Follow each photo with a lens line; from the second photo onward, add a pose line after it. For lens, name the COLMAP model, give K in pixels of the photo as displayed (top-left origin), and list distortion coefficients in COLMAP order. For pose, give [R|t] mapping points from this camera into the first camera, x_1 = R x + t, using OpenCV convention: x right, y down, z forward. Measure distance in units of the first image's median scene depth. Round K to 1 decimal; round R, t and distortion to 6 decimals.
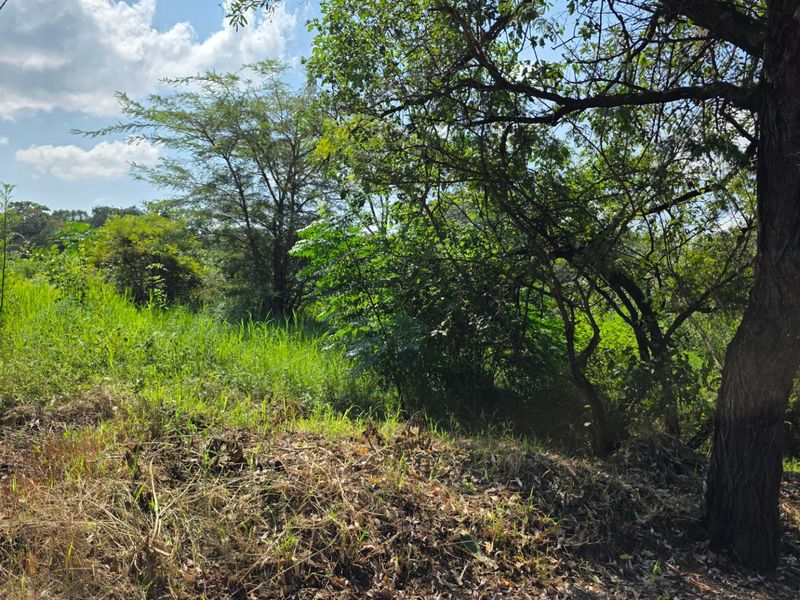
lens RADIAL K [[764.1, 0, 400.0], [0, 764.1, 300.0], [0, 0, 1]] dist [0.210945, -0.297556]
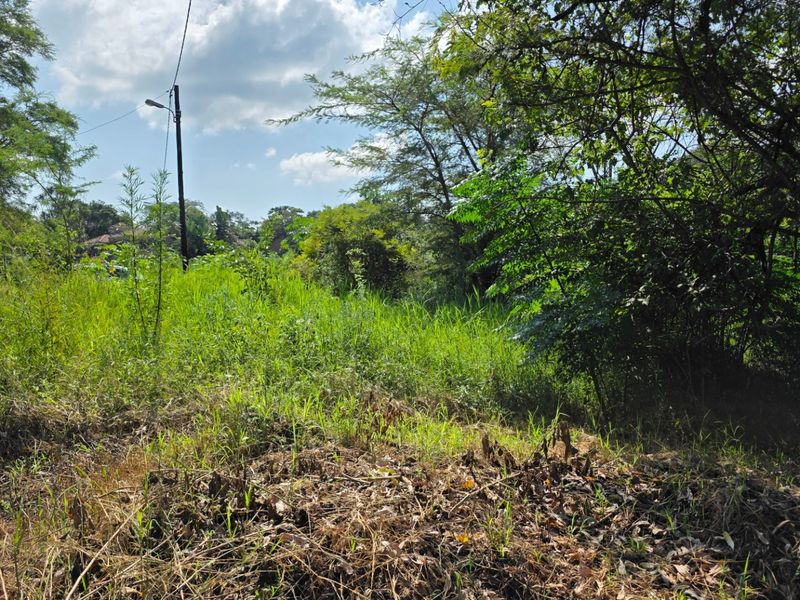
lens RADIAL K [[764.1, 0, 400.0], [0, 764.1, 300.0], [0, 0, 1]] dist [0.210945, -0.297556]
pose [[0.947596, -0.060908, -0.313610, 0.036943], [0.068779, 0.997533, 0.014084, 0.007916], [0.311978, -0.034916, 0.949447, 0.112163]]
